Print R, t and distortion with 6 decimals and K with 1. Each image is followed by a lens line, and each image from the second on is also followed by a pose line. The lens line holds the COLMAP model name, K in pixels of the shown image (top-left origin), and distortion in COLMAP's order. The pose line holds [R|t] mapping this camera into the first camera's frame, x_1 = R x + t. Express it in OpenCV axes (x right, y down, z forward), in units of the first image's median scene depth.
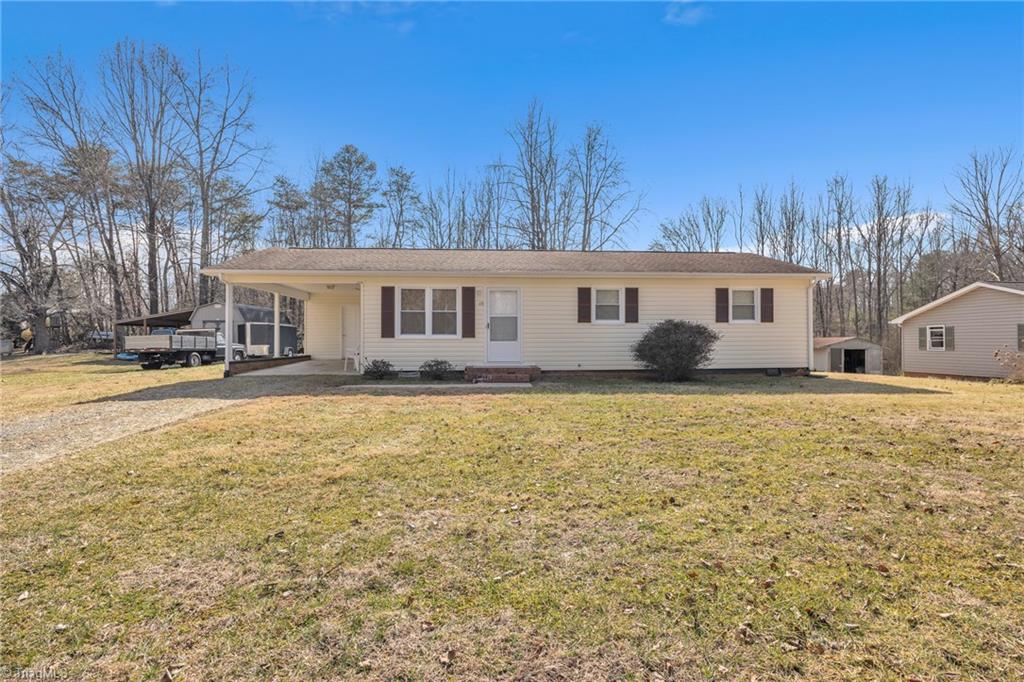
lens RADIAL K [[477.4, 0, 511.7], [0, 477.4, 337.5], [0, 0, 1]] dist [-0.020157, 0.000110]
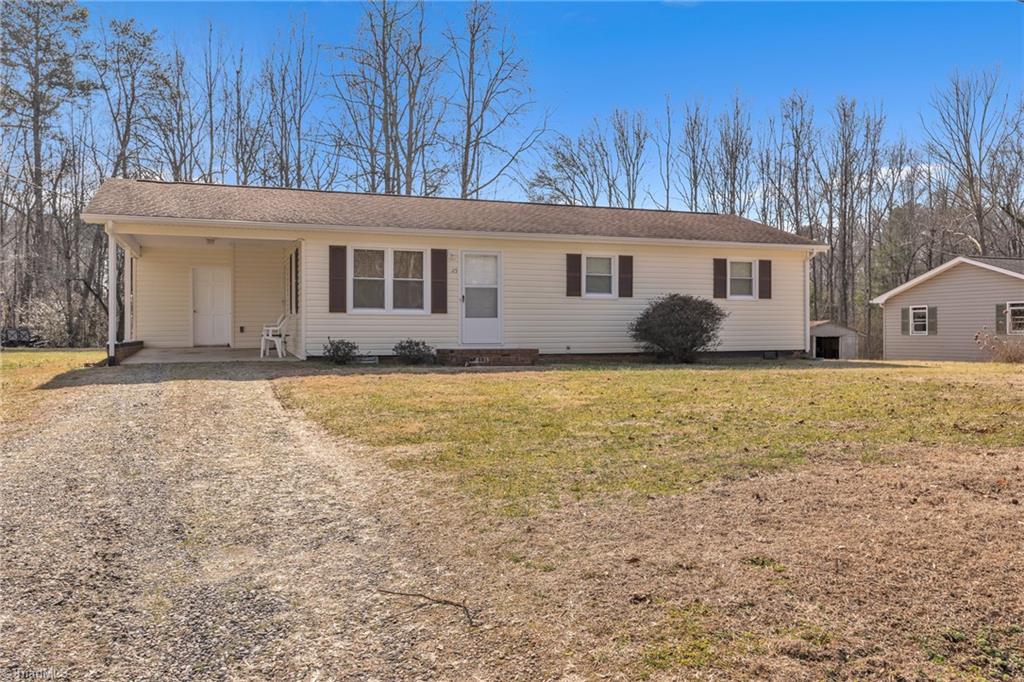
lens RADIAL K [[831.5, 0, 514.8], [0, 831.5, 335.4], [0, 0, 1]] dist [-0.011813, -0.002754]
pose [[0.956741, -0.000300, 0.290941, -0.357060], [-0.003118, 0.999931, 0.011285, 0.020318], [-0.290925, -0.011704, 0.956674, -0.344009]]
